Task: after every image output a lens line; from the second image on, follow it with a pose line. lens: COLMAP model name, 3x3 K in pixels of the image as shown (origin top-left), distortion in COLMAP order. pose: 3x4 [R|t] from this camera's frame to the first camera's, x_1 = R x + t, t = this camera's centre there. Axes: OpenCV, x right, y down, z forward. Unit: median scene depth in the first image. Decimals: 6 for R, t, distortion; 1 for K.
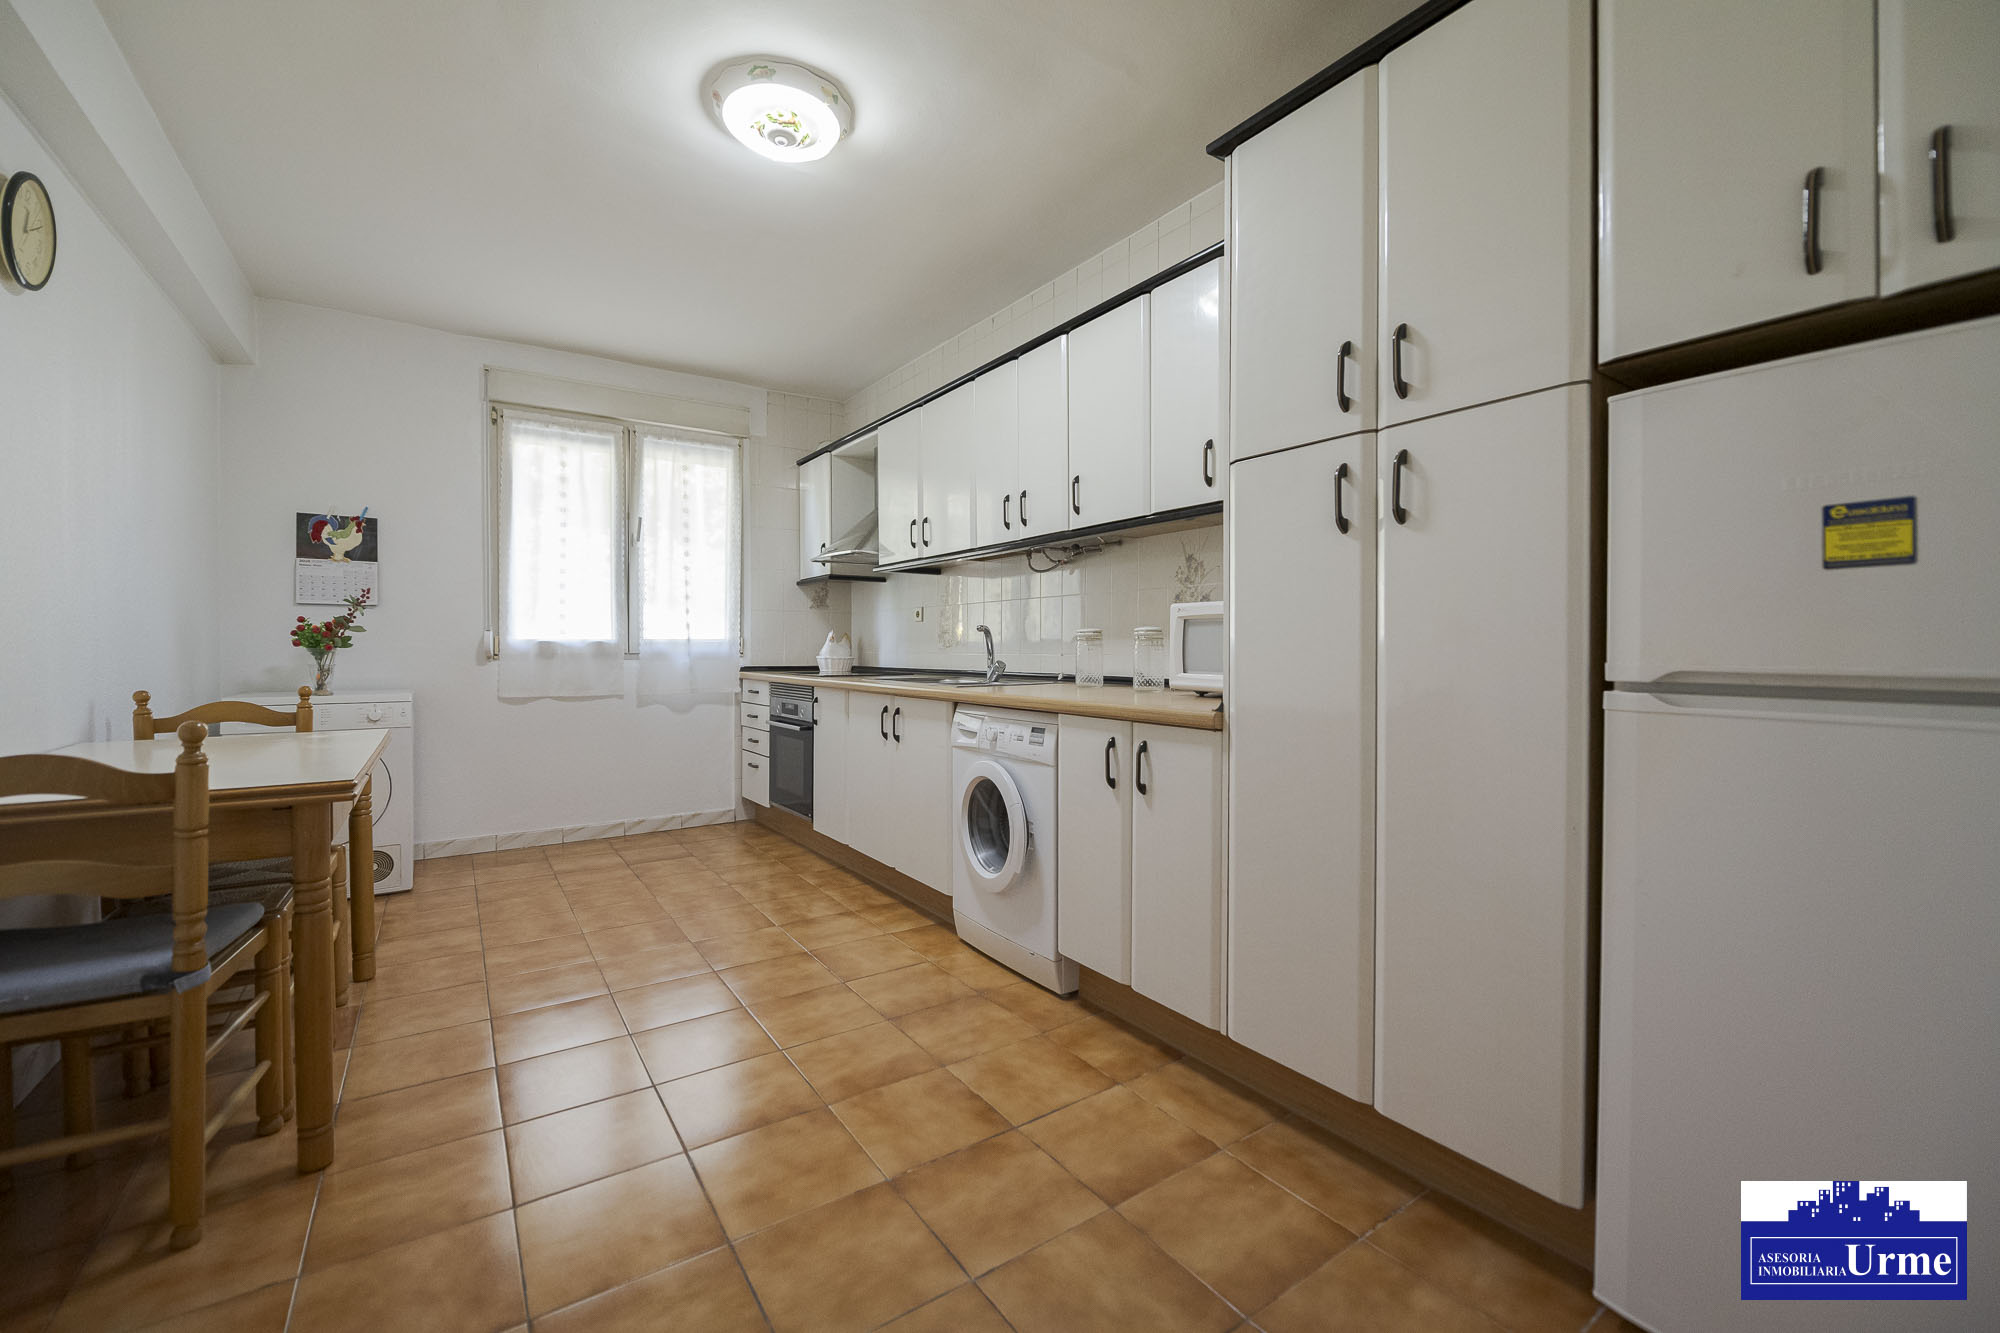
lens RADIAL K [[828.5, 0, 1000.0], [0, 828.5, 666.5], [0, 0, 1]] dist [-0.000160, -0.000077]
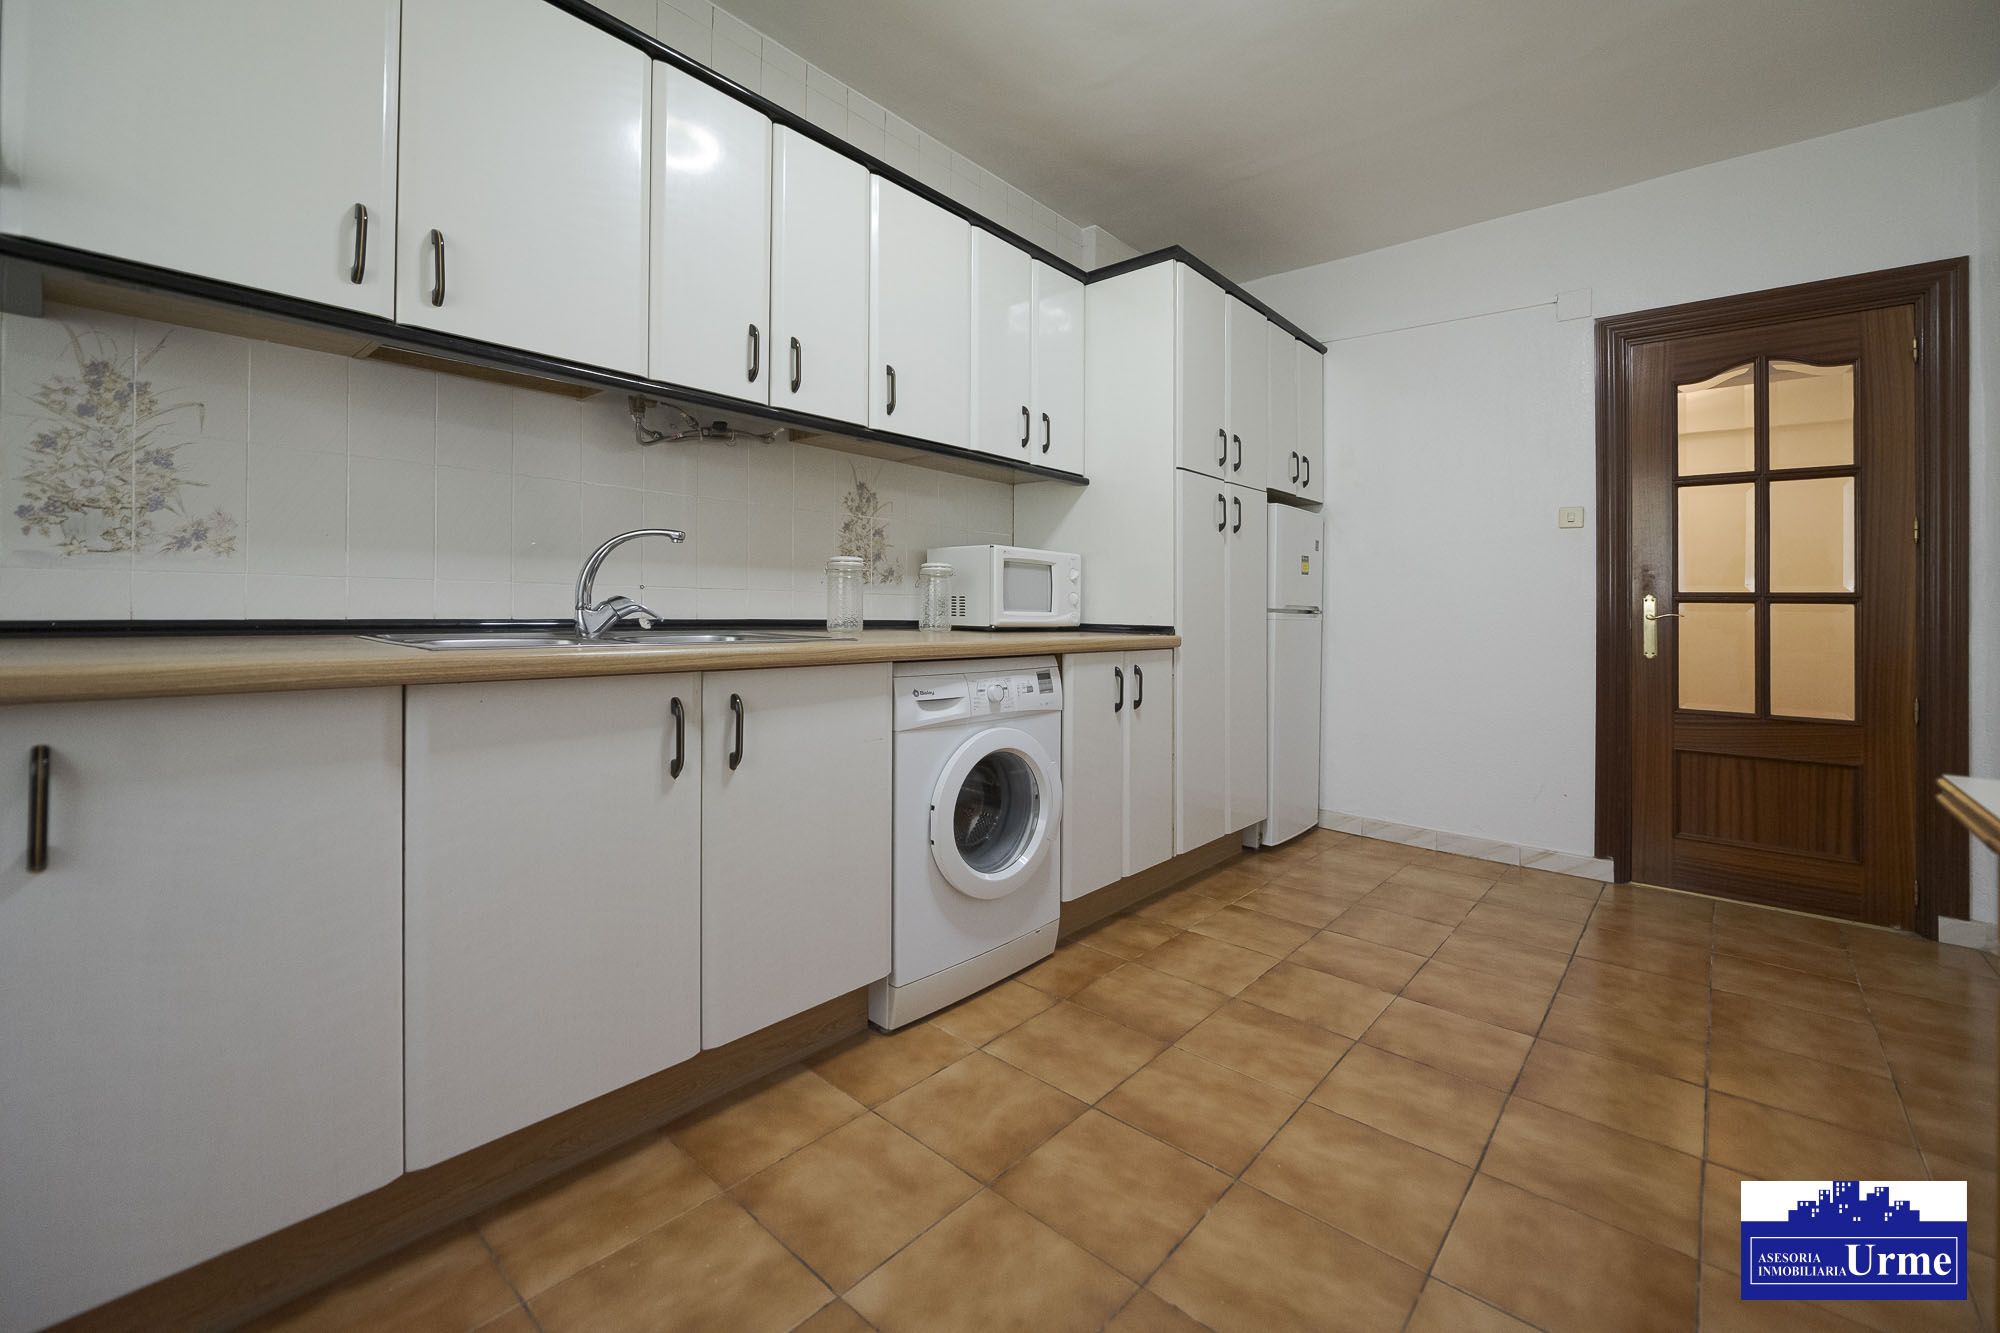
lens RADIAL K [[822.7, 0, 1029.2], [0, 822.7, 598.3], [0, 0, 1]] dist [-0.002308, -0.000573]
pose [[-0.270820, 0.005131, 0.962616, -0.796800], [0.005045, 0.999980, -0.003911, -0.003904], [-0.962617, 0.003797, -0.270840, 1.236570]]
